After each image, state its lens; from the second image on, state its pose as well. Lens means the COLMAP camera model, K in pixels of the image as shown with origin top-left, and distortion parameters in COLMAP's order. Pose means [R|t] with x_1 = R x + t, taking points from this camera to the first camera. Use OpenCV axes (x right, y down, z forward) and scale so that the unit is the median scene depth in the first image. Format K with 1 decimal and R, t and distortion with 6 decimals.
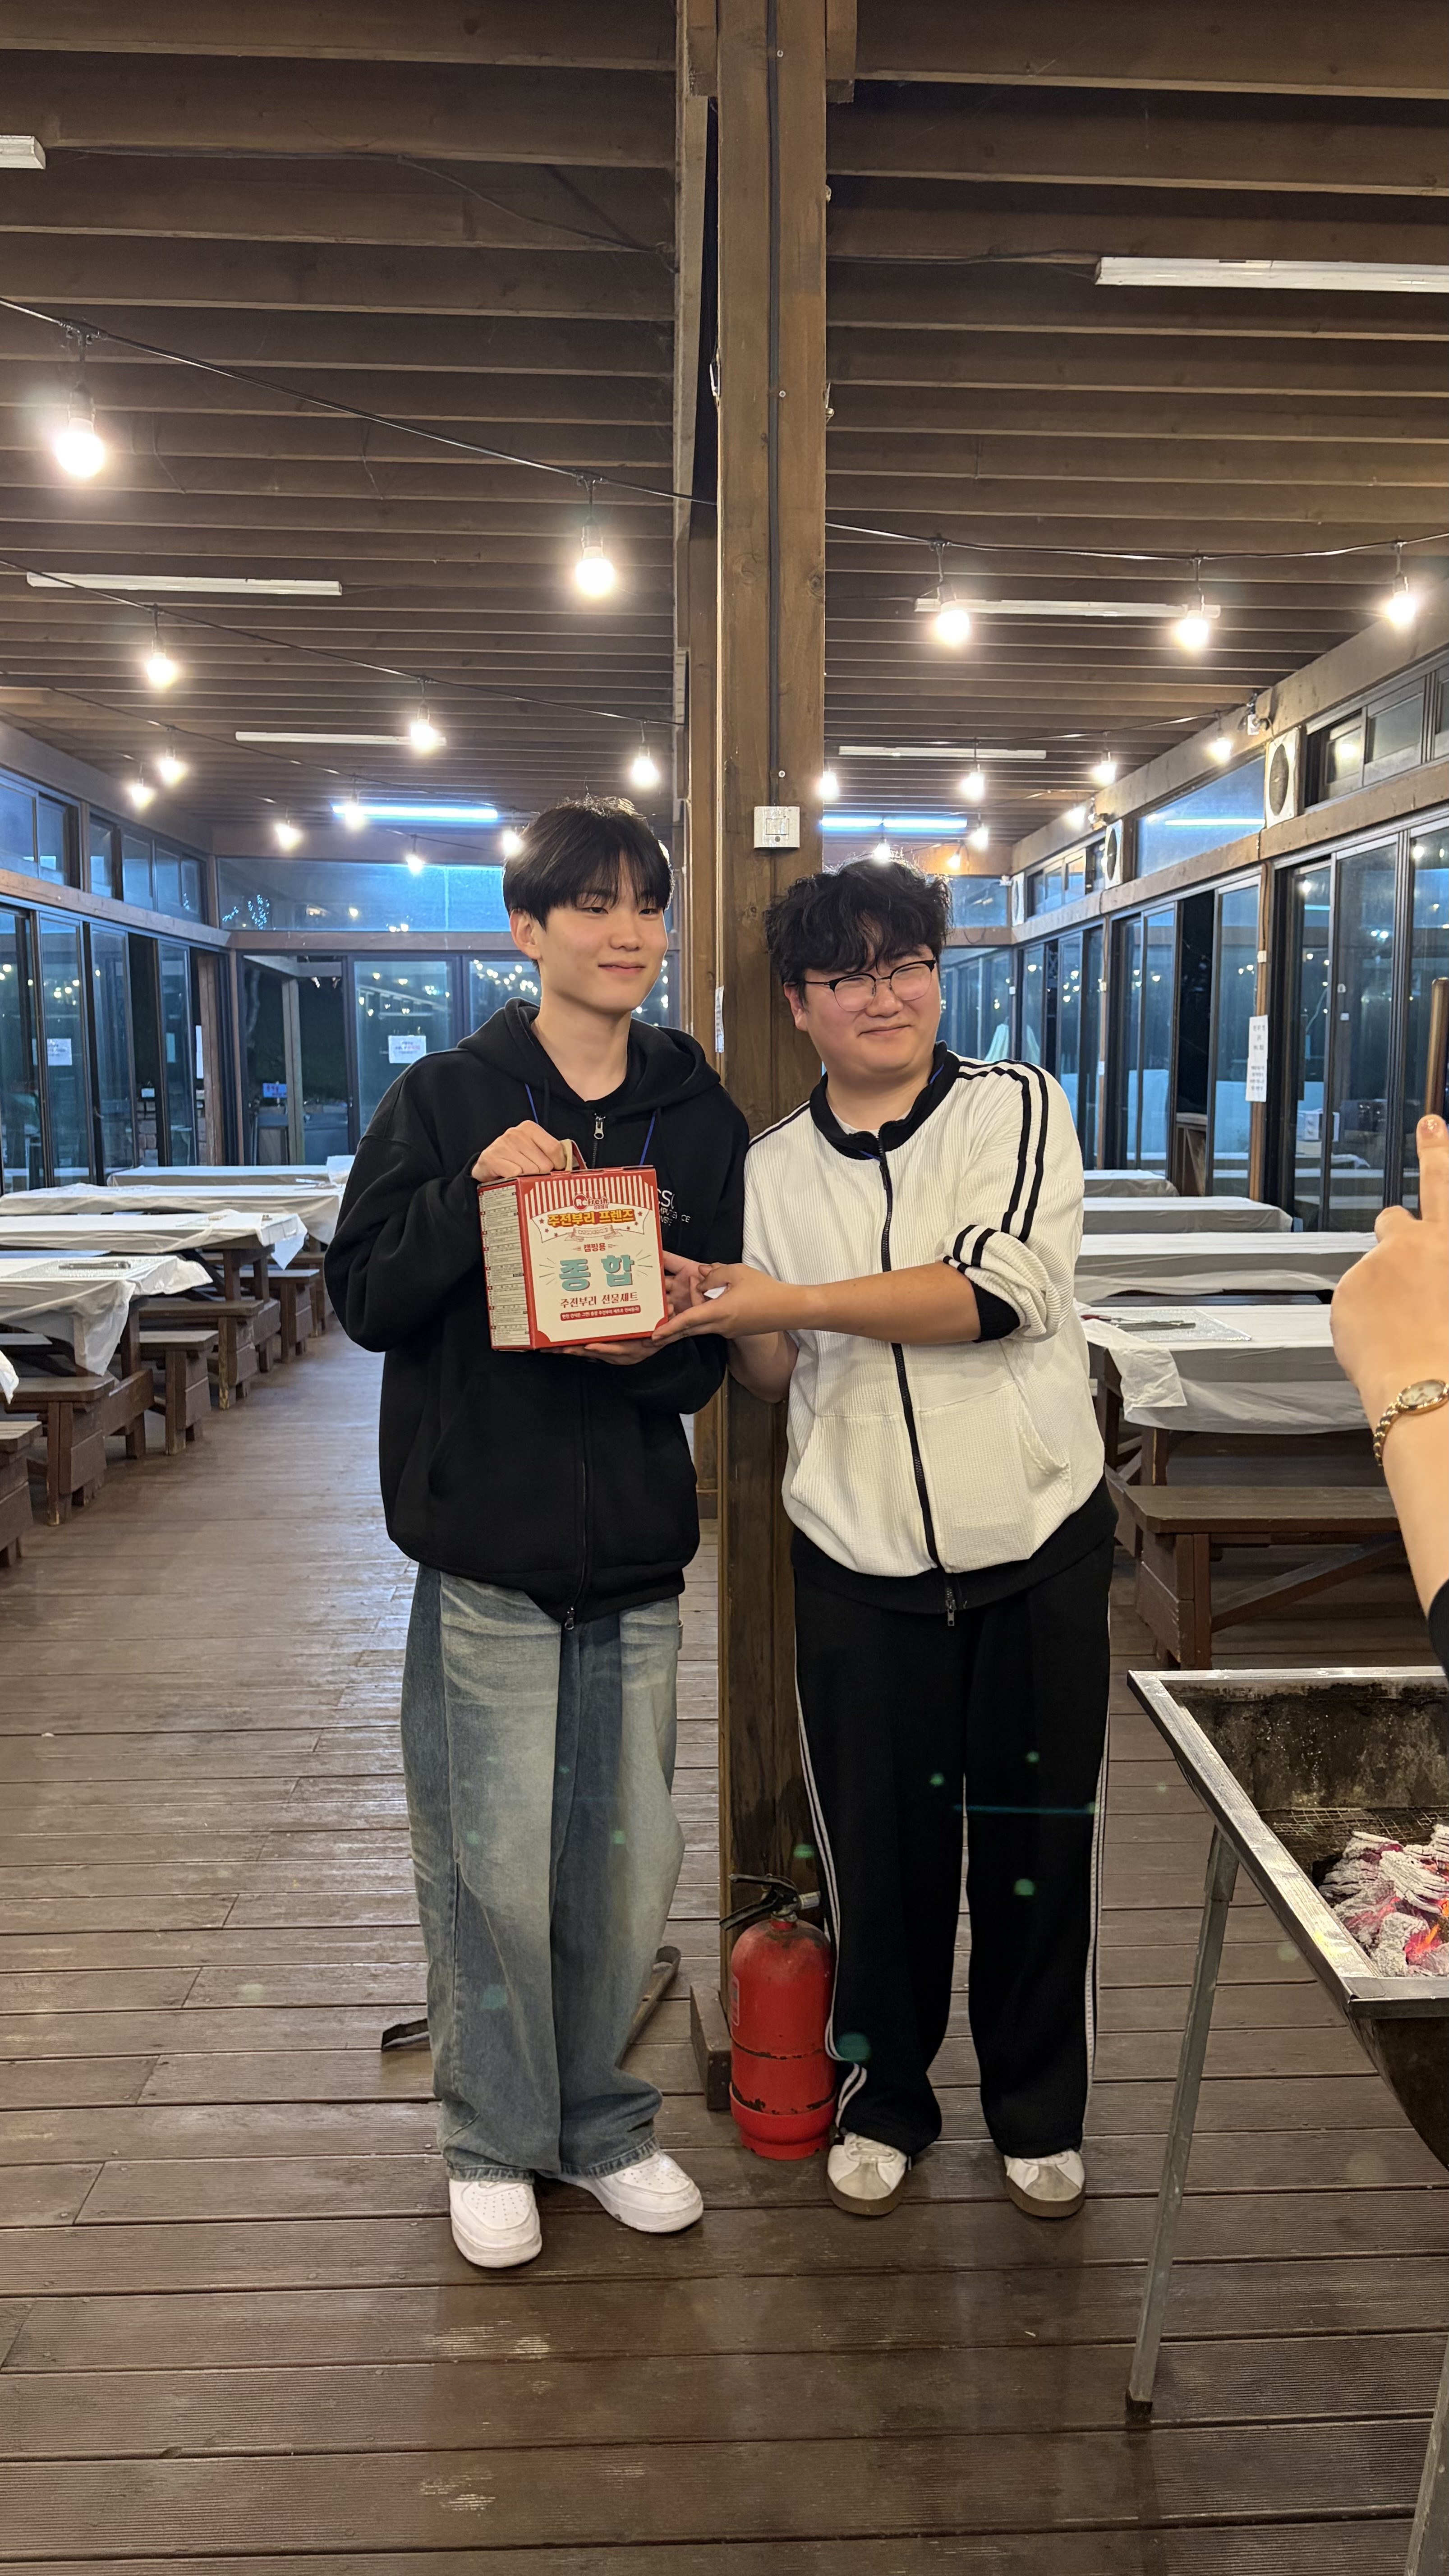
lens RADIAL K [[2022.3, 0, 724.5], [0, 2022.3, 1288.0], [0, 0, 1]] dist [0.038090, -0.010436]
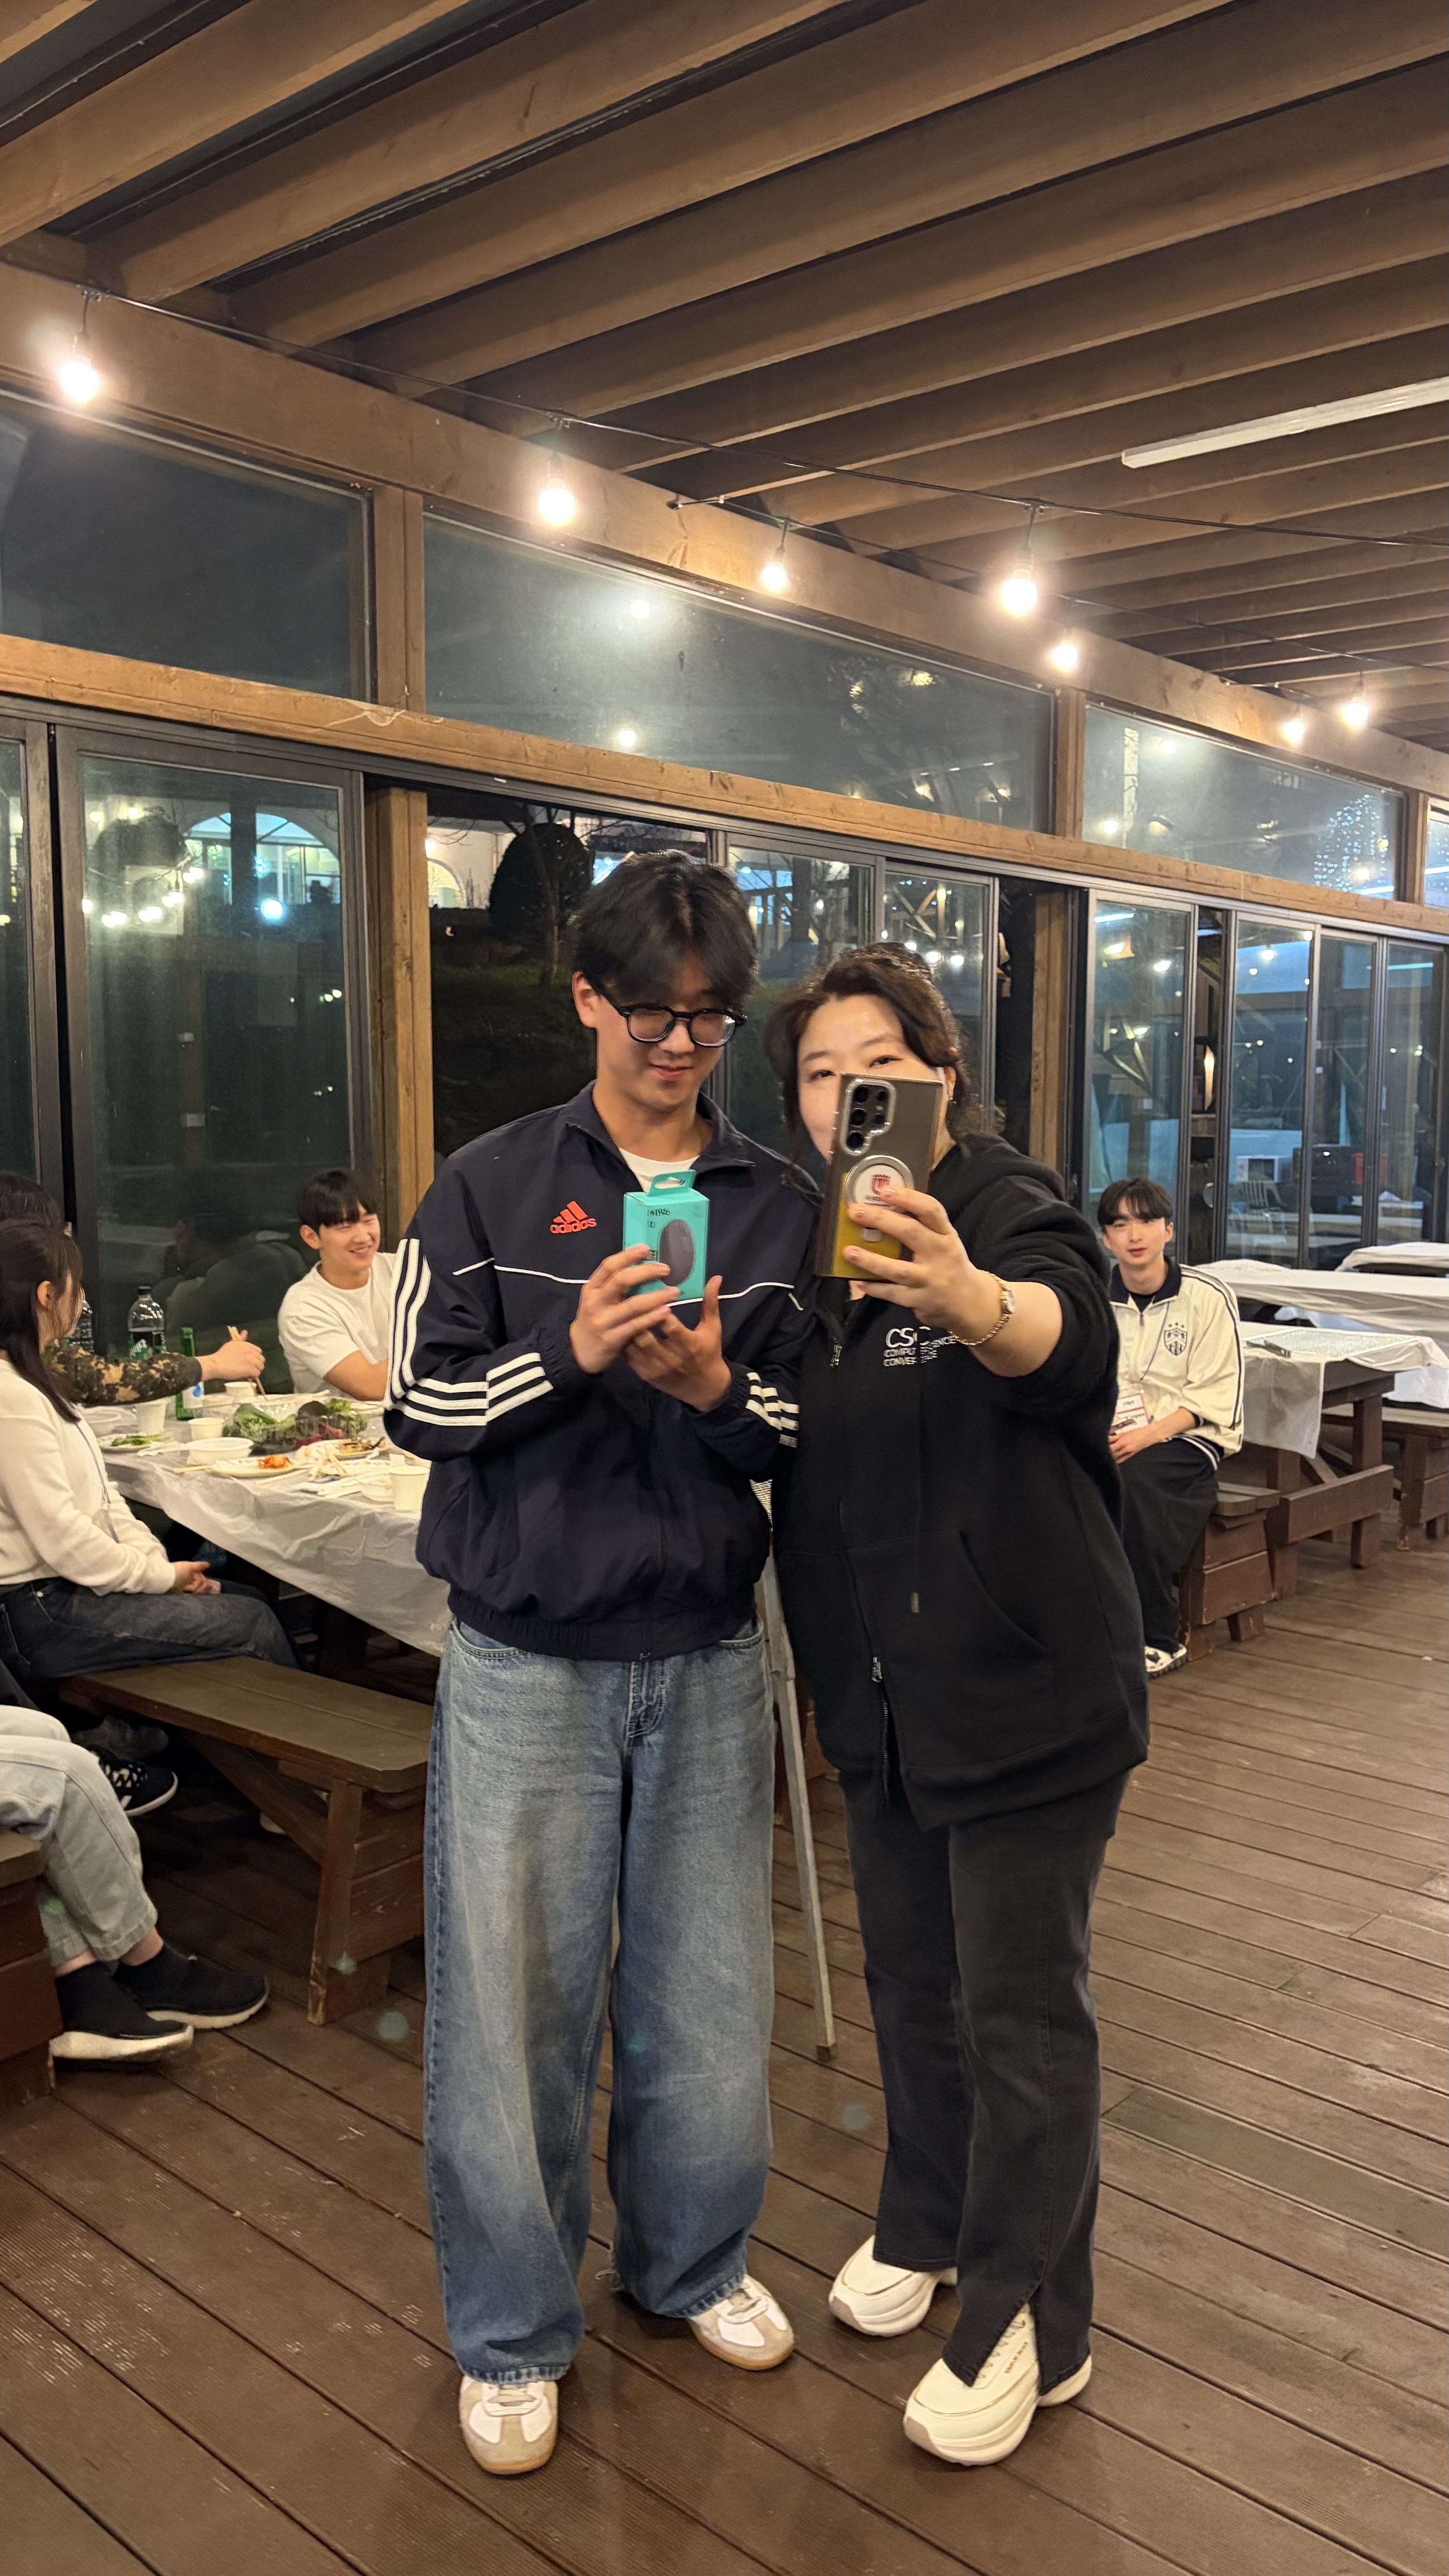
lens RADIAL K [[2002.2, 0, 710.1], [0, 2002.2, 1289.5], [0, 0, 1]] dist [0.100775, -0.139600]
pose [[0.736514, 0.078578, -0.671843, 0.158534], [-0.092176, 0.995624, 0.015399, 0.021627], [0.670113, 0.050587, 0.740534, -0.211959]]
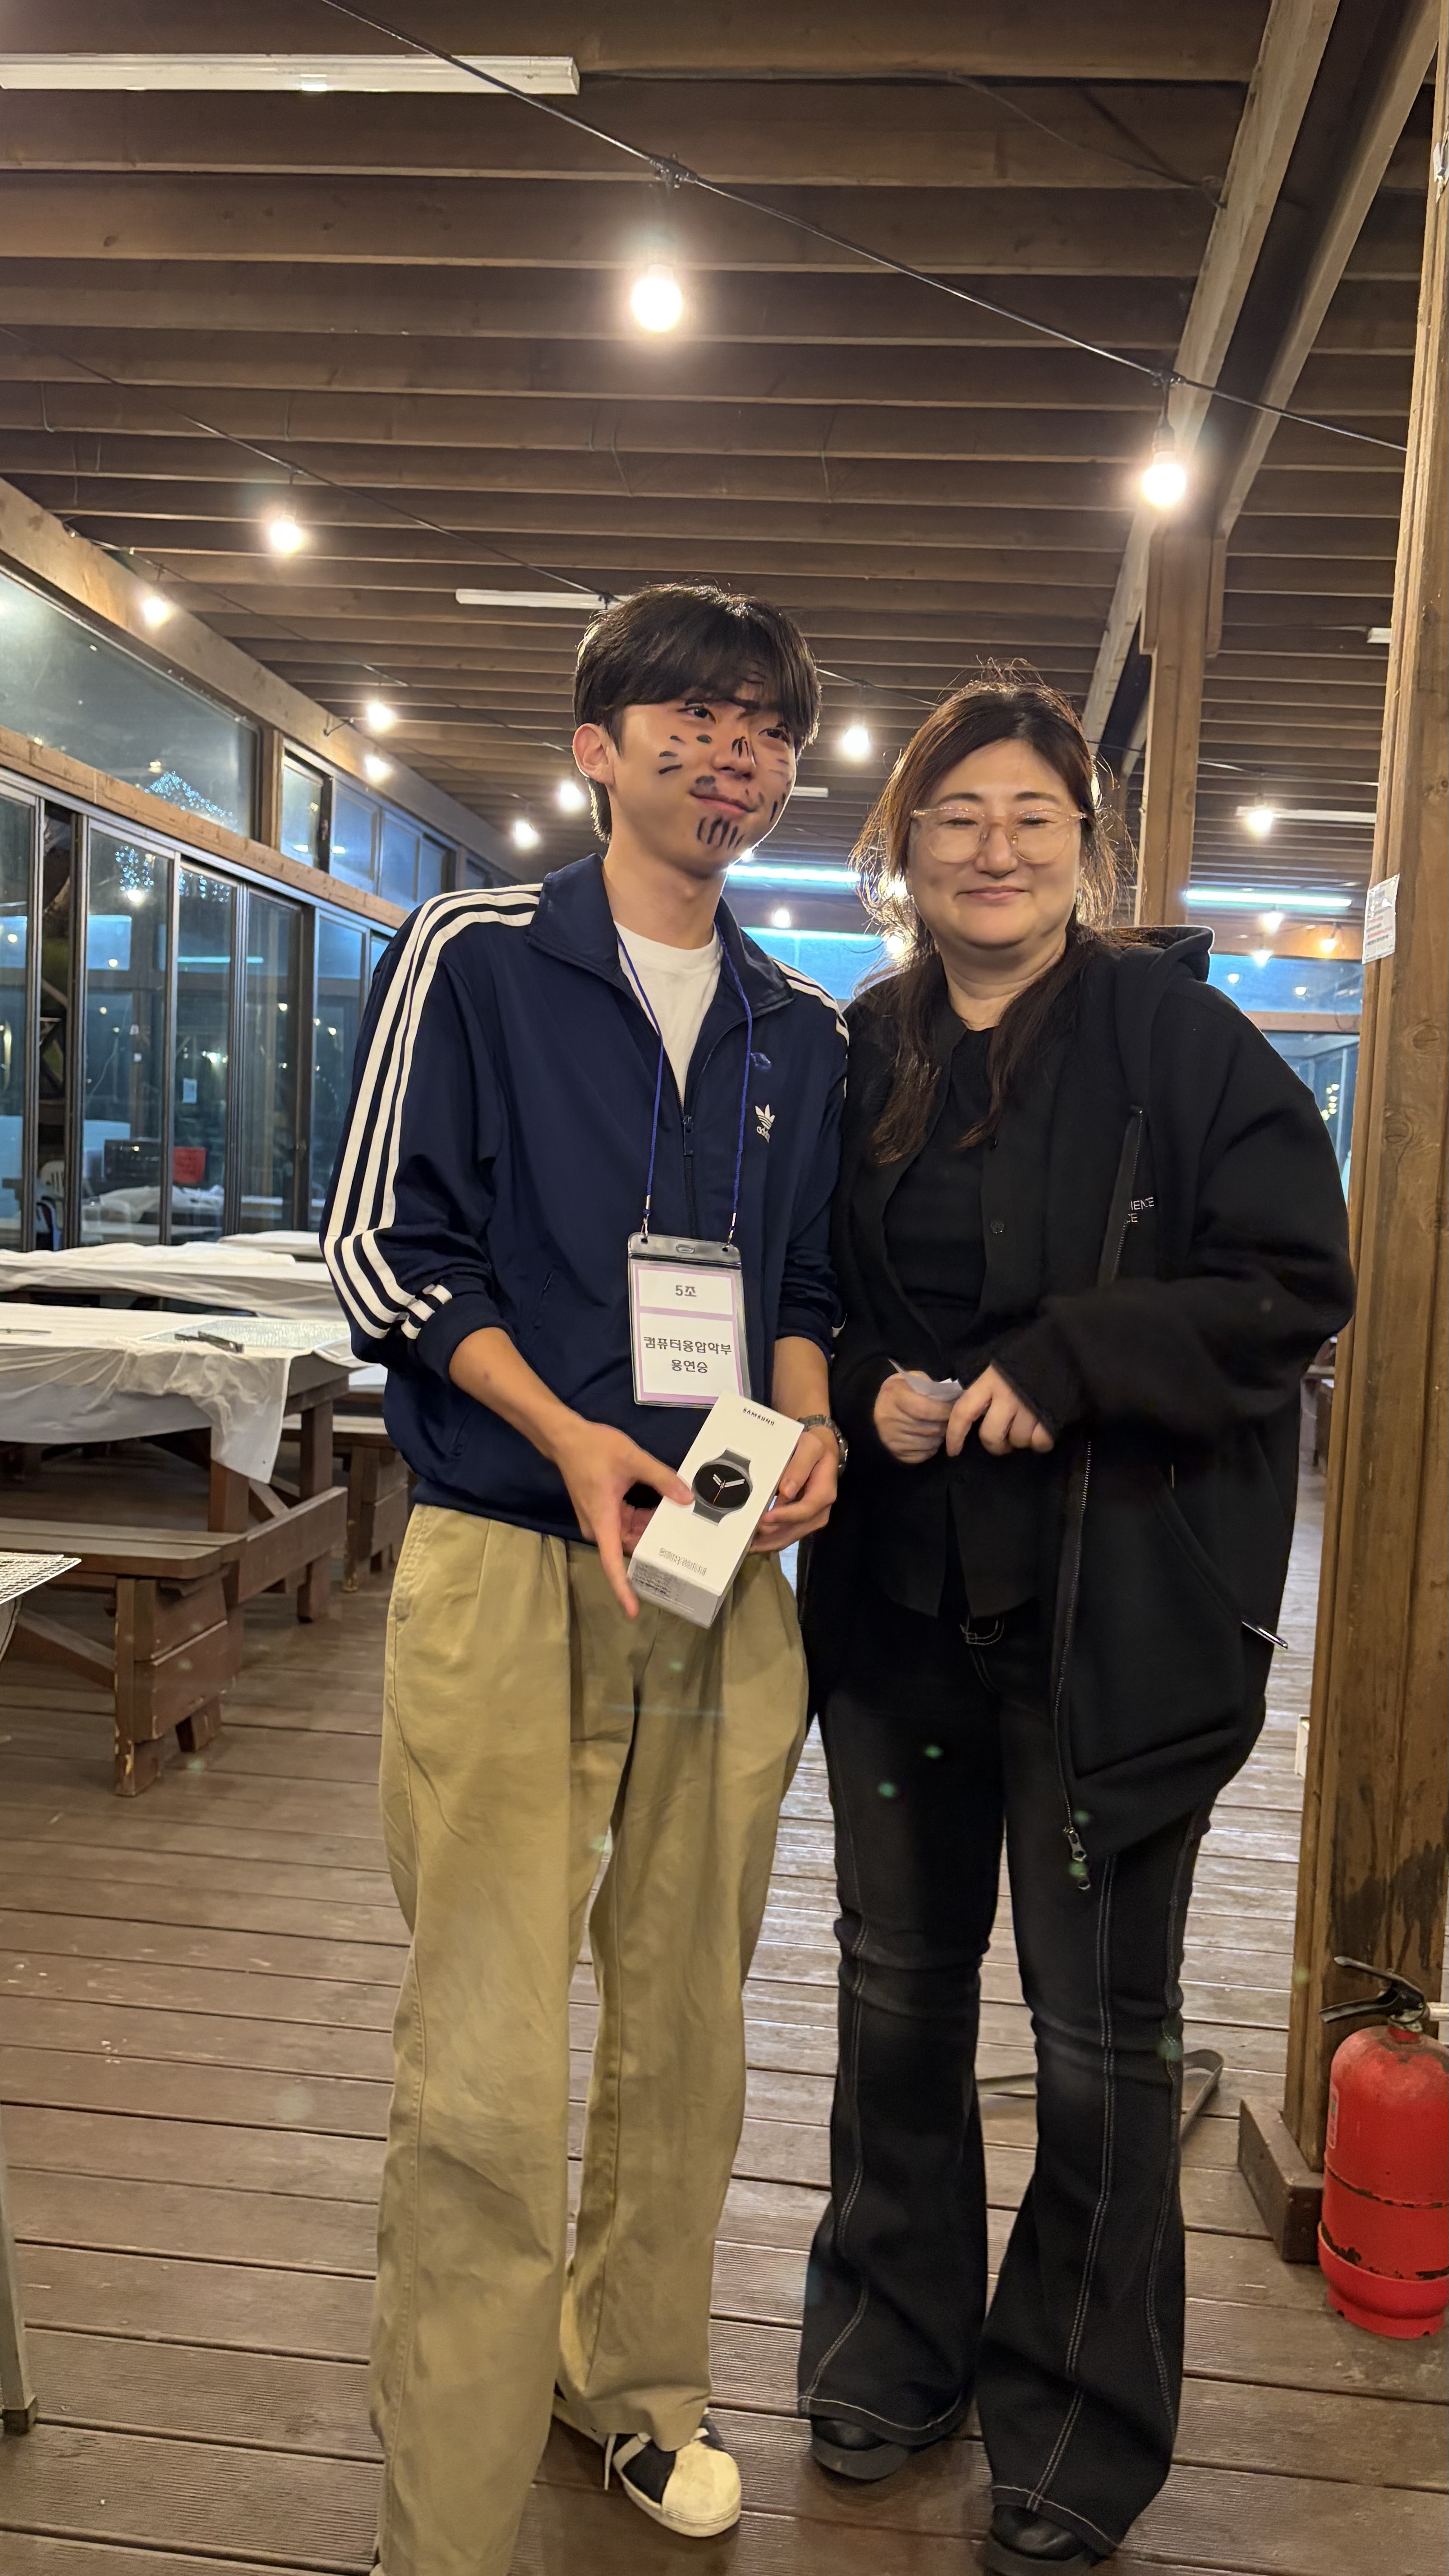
lens RADIAL K [[2014.8, 0, 737.3], [0, 2014.8, 1272.0], [0, 0, 1]] dist [0.046893, -0.028494]
pose [[0.989000, 0.063904, -0.133398, -0.095304], [-0.071344, 0.996108, -0.051754, 0.047629], [0.129571, 0.060702, 0.989710, 0.098804]]
